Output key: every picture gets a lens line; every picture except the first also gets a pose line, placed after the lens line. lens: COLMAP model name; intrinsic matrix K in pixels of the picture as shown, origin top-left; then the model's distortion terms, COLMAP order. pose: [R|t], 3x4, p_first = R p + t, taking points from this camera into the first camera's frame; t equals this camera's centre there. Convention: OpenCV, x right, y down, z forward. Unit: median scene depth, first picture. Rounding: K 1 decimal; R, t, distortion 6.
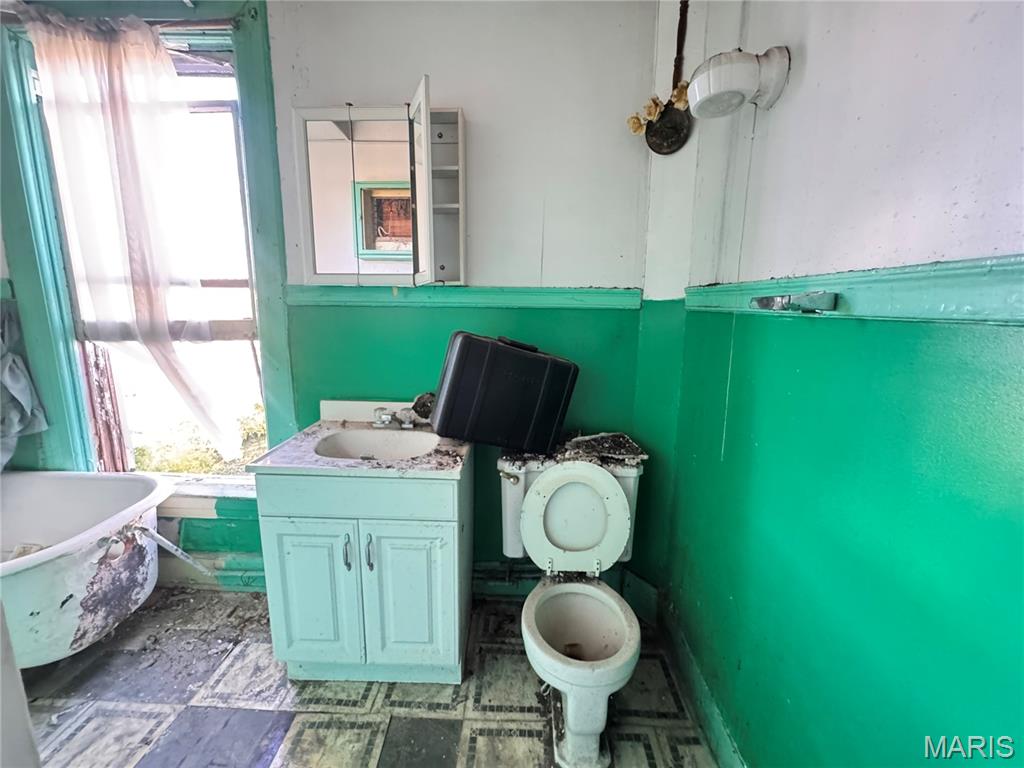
lens RADIAL K [[408.4, 0, 511.4], [0, 408.4, 380.6], [0, 0, 1]] dist [-0.005289, 0.000913]
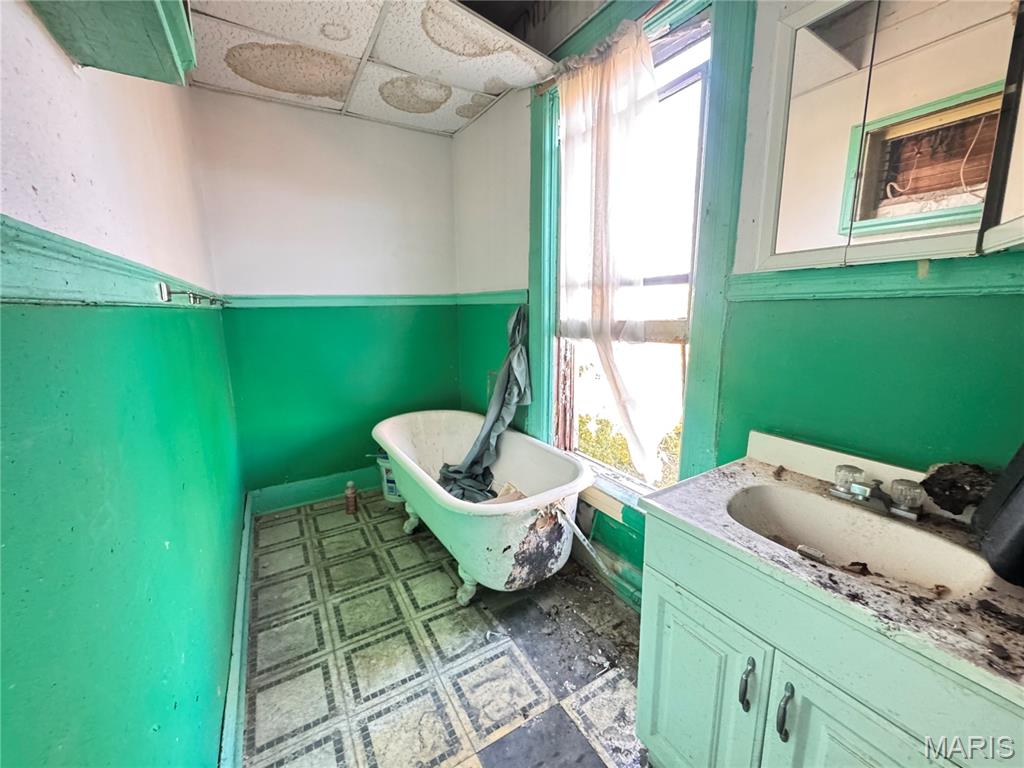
lens RADIAL K [[408.4, 0, 511.4], [0, 408.4, 384.1], [0, 0, 1]] dist [-0.005289, 0.000913]
pose [[0.538436, 0.132380, -0.832203, -0.106189], [-0.129216, 0.988874, 0.073700, -0.033924], [0.832700, 0.067852, 0.549551, 0.245521]]
